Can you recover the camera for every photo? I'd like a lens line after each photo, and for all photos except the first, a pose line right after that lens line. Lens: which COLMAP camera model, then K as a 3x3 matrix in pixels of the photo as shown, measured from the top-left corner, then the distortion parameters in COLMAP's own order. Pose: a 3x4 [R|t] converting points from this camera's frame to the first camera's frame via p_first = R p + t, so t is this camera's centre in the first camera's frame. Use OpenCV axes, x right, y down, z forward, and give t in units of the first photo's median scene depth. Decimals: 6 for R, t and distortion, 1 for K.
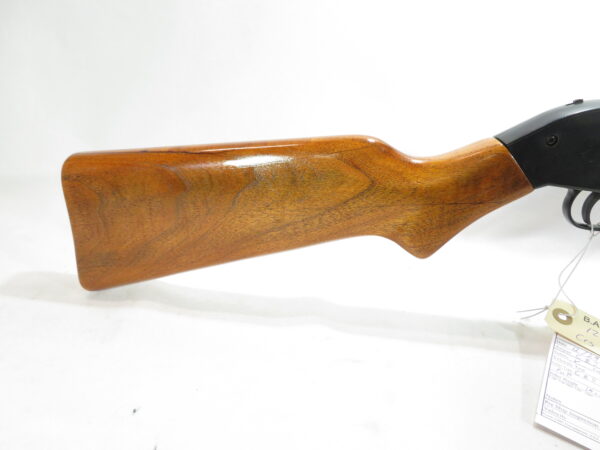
lens RADIAL K [[439.1, 0, 304.2], [0, 439.1, 226.1], [0, 0, 1]] dist [-0.008293, 0.006503]
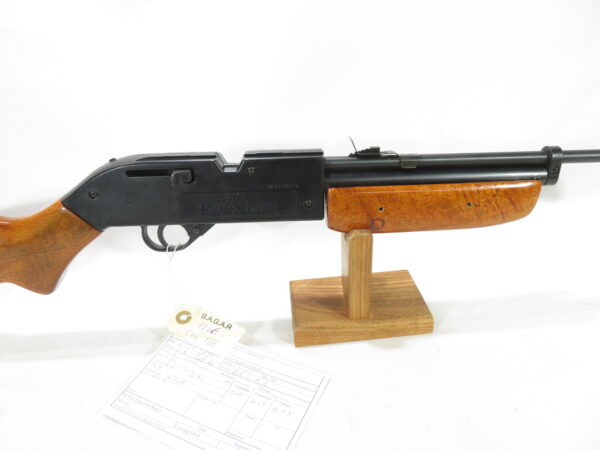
lens RADIAL K [[439.1, 0, 303.9], [0, 439.1, 225.7], [0, 0, 1]] dist [-0.008293, 0.006503]
pose [[0.985145, -0.163763, 0.051681, 0.955874], [0.161446, 0.985798, 0.046241, -0.057405], [-0.058519, -0.037210, 0.997593, -0.274499]]
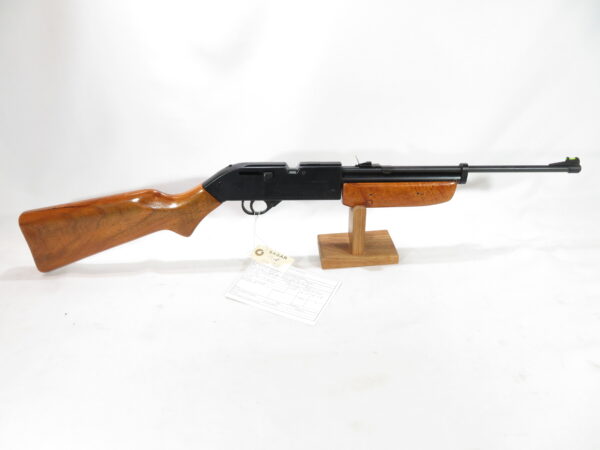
lens RADIAL K [[439.1, 0, 304.0], [0, 439.1, 227.8], [0, 0, 1]] dist [-0.008293, 0.006503]
pose [[0.988753, -0.142882, 0.044185, 0.773121], [0.137755, 0.985103, 0.102933, -0.123020], [-0.058234, -0.095688, 0.993706, -1.294579]]
